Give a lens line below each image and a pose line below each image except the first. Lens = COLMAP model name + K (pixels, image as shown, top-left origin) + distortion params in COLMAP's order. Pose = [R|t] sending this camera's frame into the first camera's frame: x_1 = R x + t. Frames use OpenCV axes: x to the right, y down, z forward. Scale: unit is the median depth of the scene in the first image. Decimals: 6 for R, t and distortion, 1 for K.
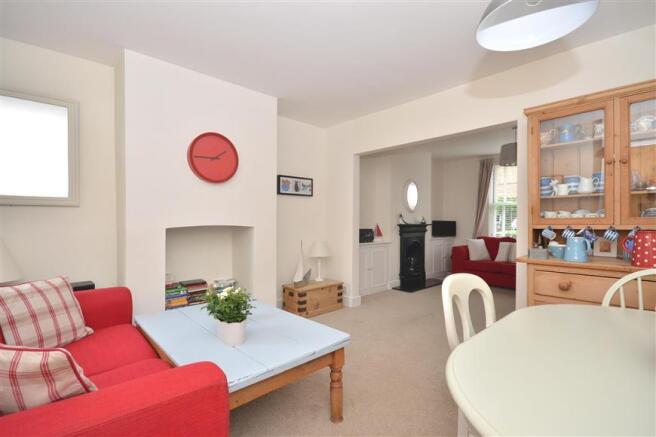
lens RADIAL K [[313.9, 0, 328.0], [0, 313.9, 218.5], [0, 0, 1]] dist [0.001033, 0.000096]
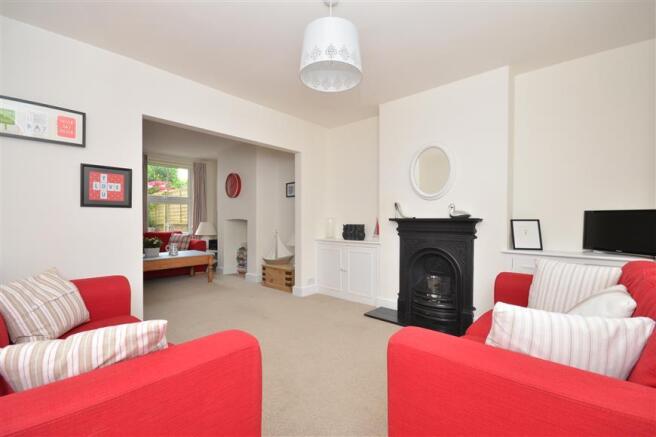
lens RADIAL K [[280.9, 0, 328.0], [0, 280.9, 218.5], [0, 0, 1]] dist [-0.011619, 0.000041]
pose [[0.097116, -0.014479, -0.995168, 0.820563], [-0.002172, 0.999889, -0.014760, 0.026235], [0.995271, 0.003595, 0.097074, 0.796453]]
